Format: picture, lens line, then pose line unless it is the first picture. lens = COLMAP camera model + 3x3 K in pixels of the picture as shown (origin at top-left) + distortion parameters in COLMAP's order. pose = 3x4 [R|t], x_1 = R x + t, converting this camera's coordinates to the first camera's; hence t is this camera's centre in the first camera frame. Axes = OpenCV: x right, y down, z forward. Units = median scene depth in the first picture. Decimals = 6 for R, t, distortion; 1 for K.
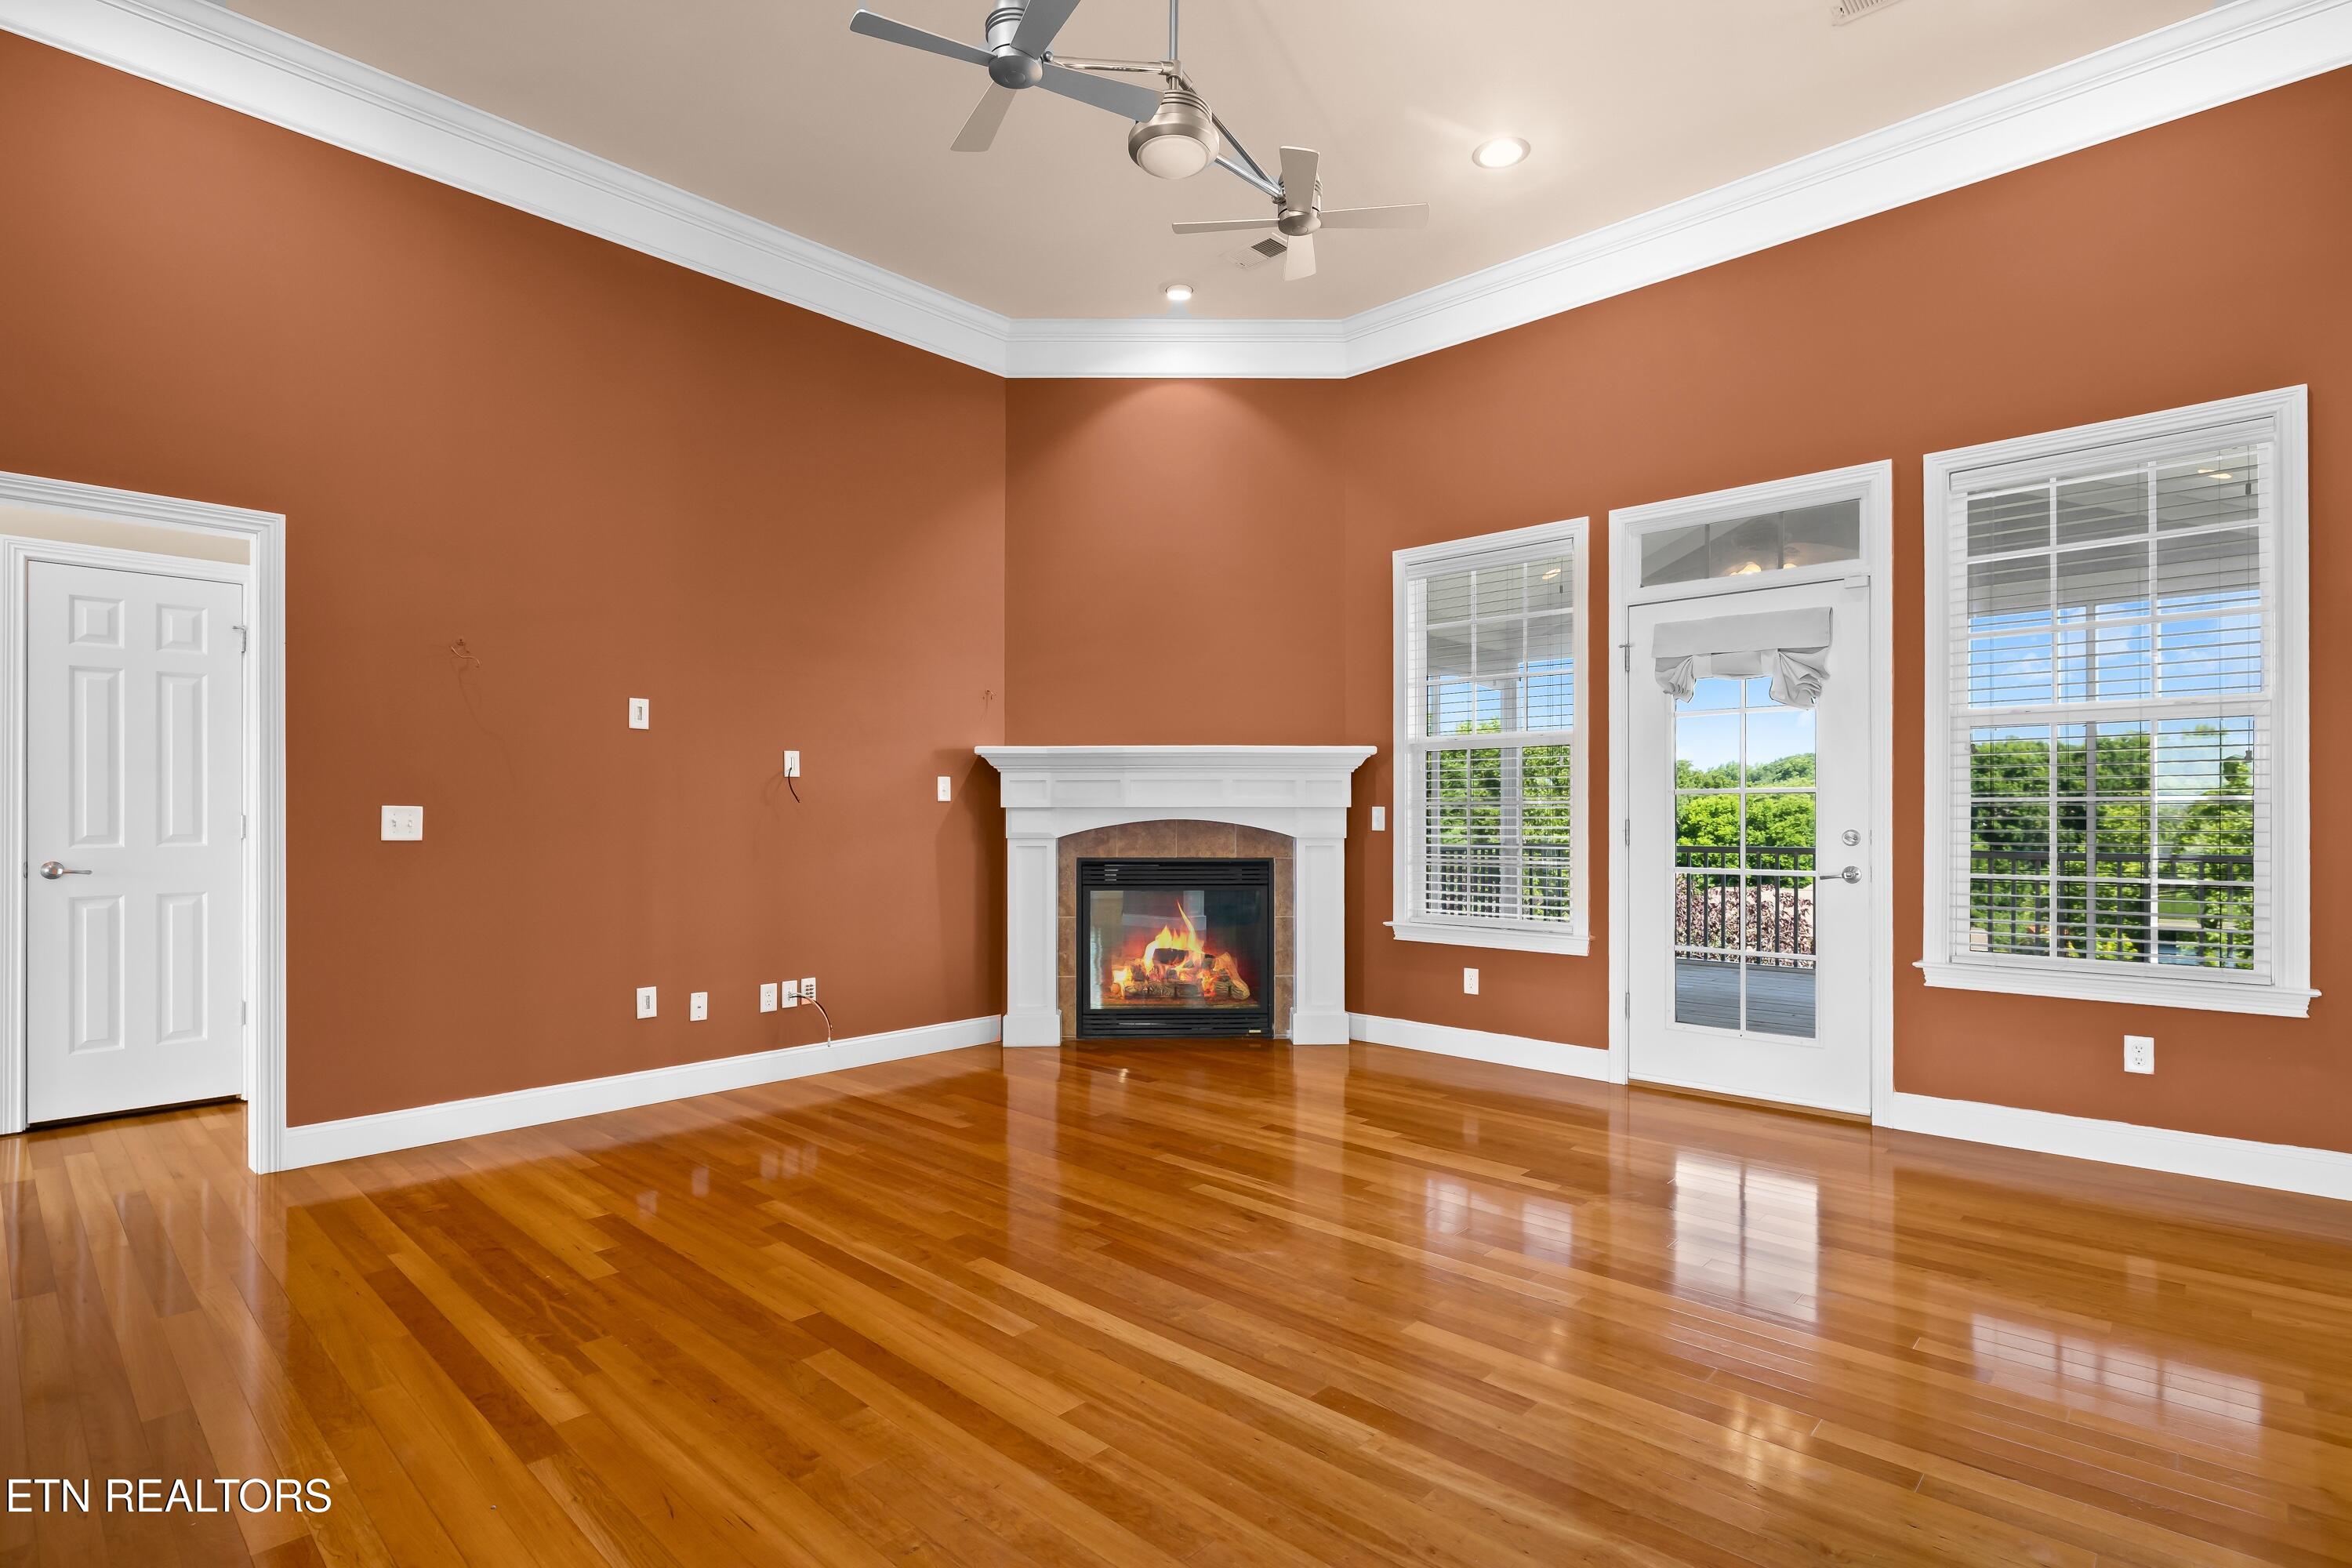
lens RADIAL K [[1143.7, 0, 1173.0], [0, 1143.7, 805.9], [0, 0, 1]] dist [-0.002754, 0.000612]
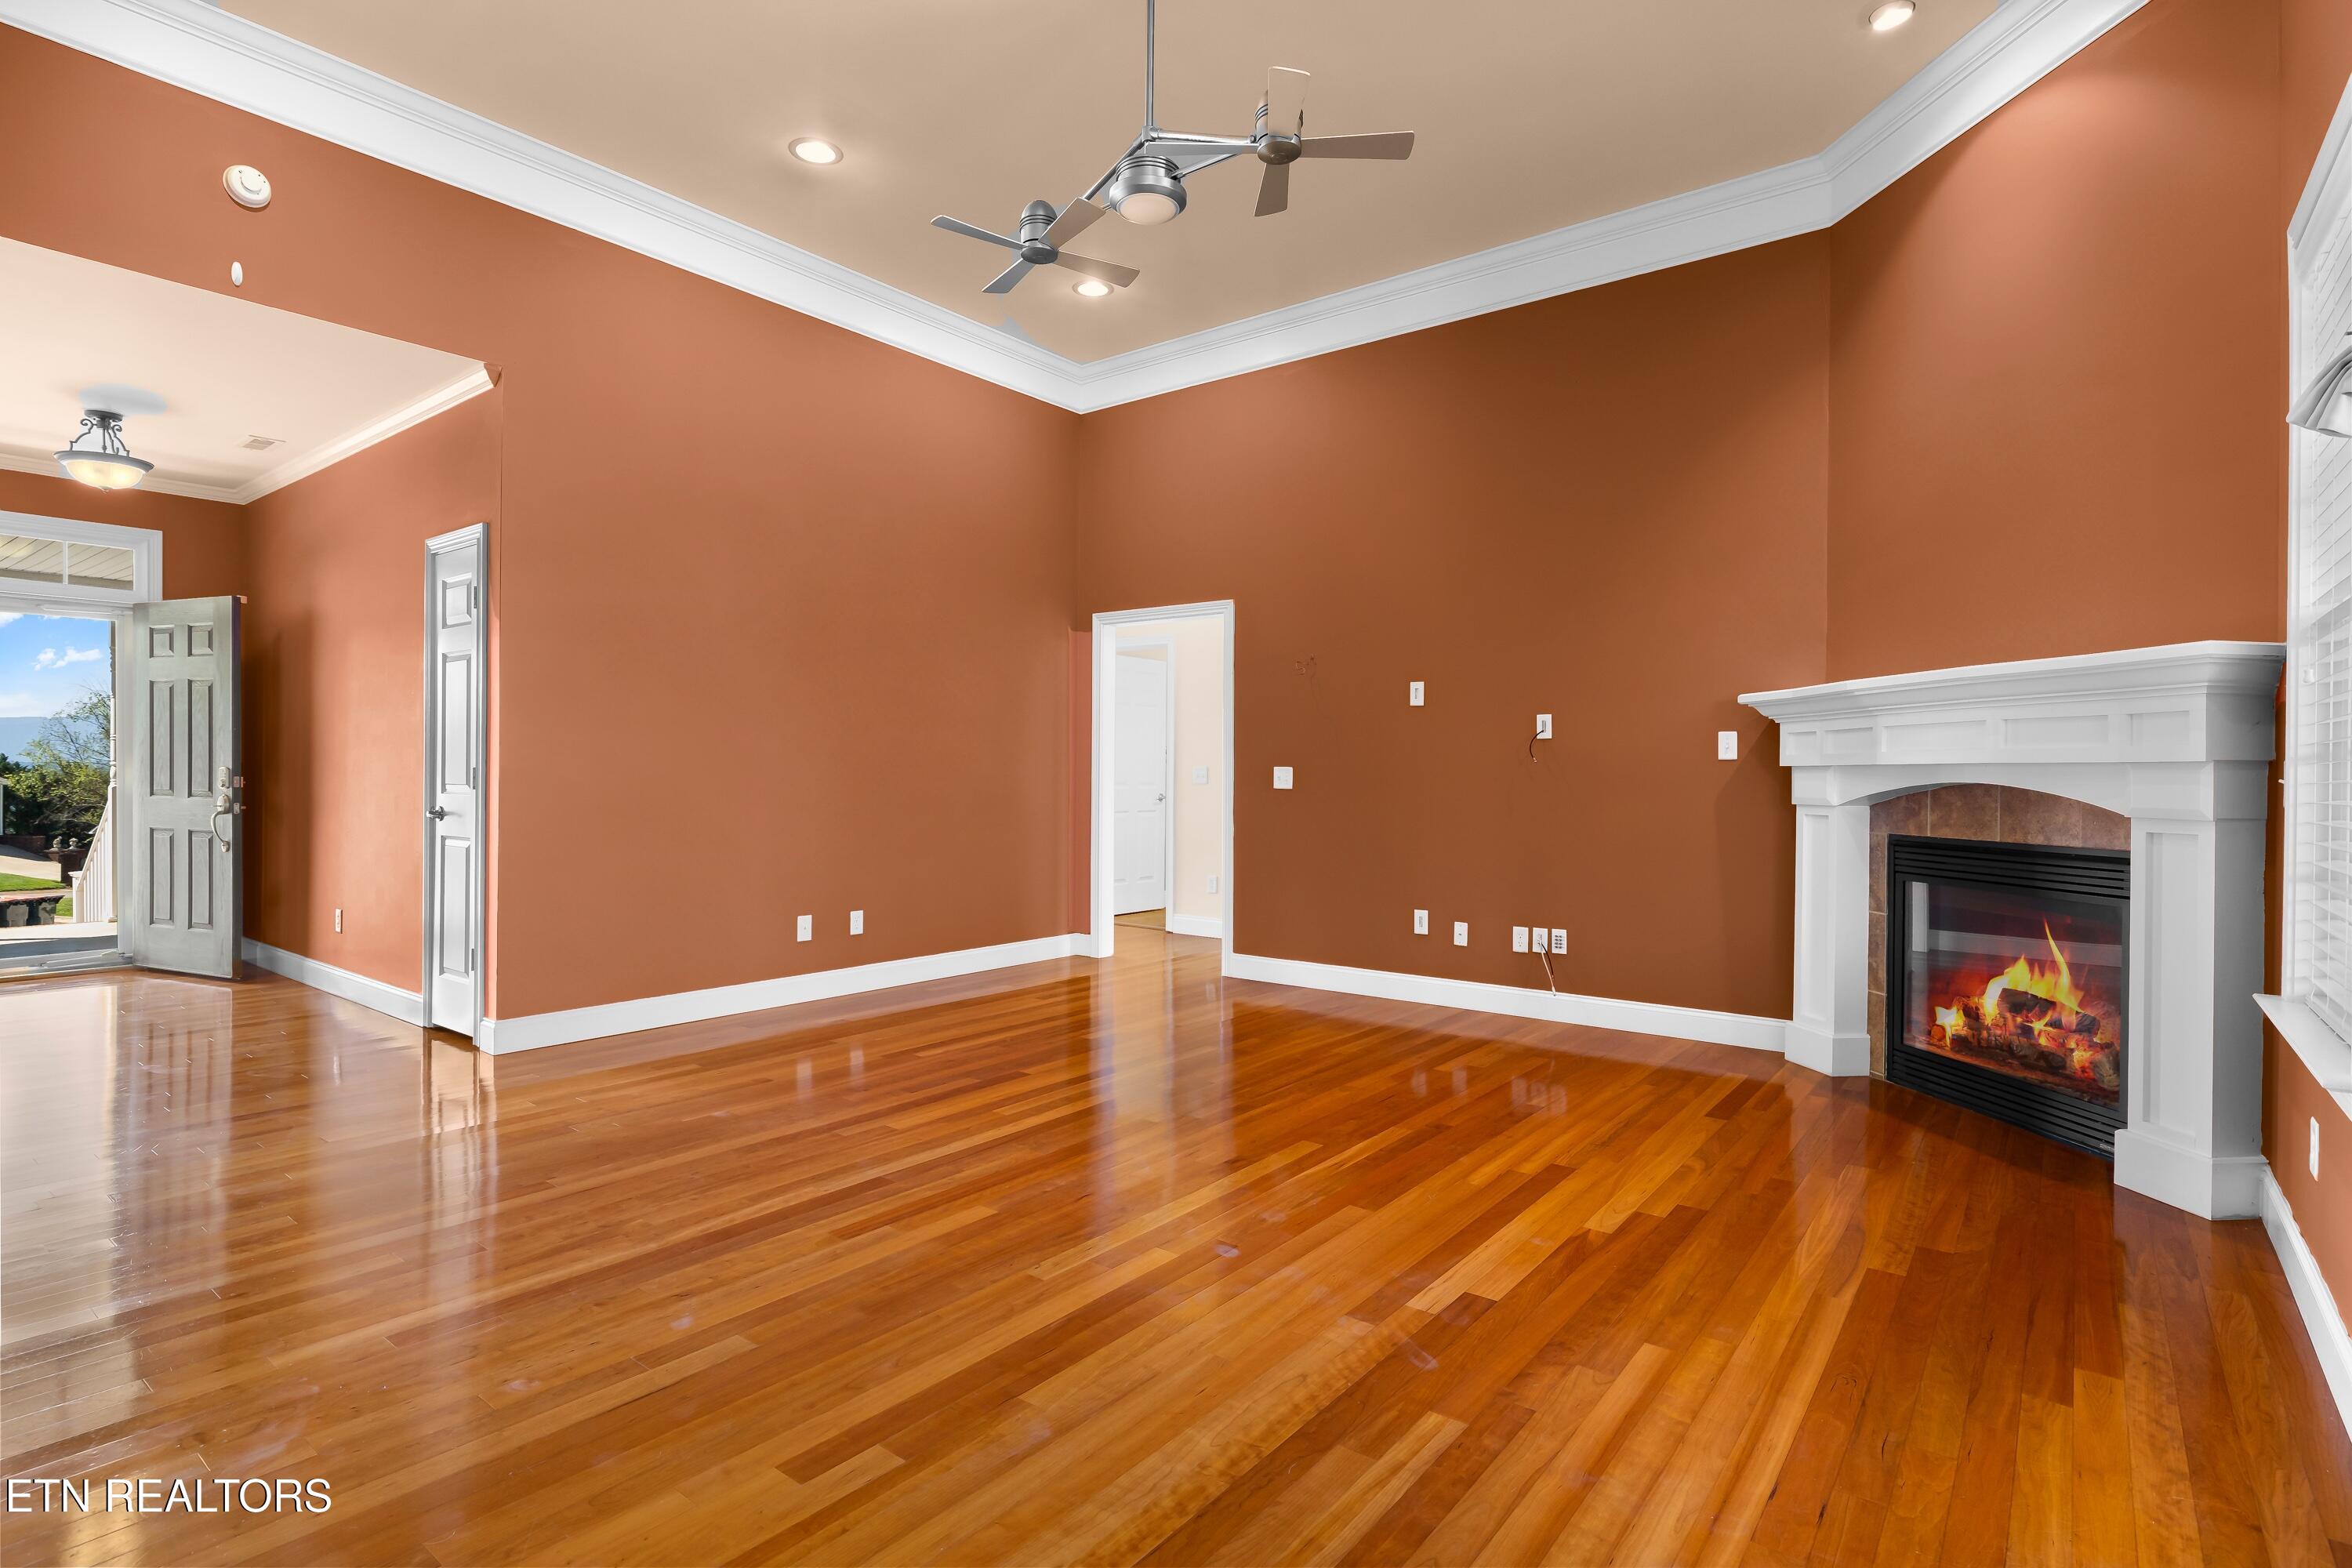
lens RADIAL K [[1153.1, 0, 1163.2], [0, 1153.1, 769.7], [0, 0, 1]] dist [0.050998, 0.001120]
pose [[0.090453, -0.003254, -0.995895, 0.718854], [-0.000225, 0.999995, -0.003288, 0.007453], [0.995901, 0.000522, 0.090451, 0.548732]]
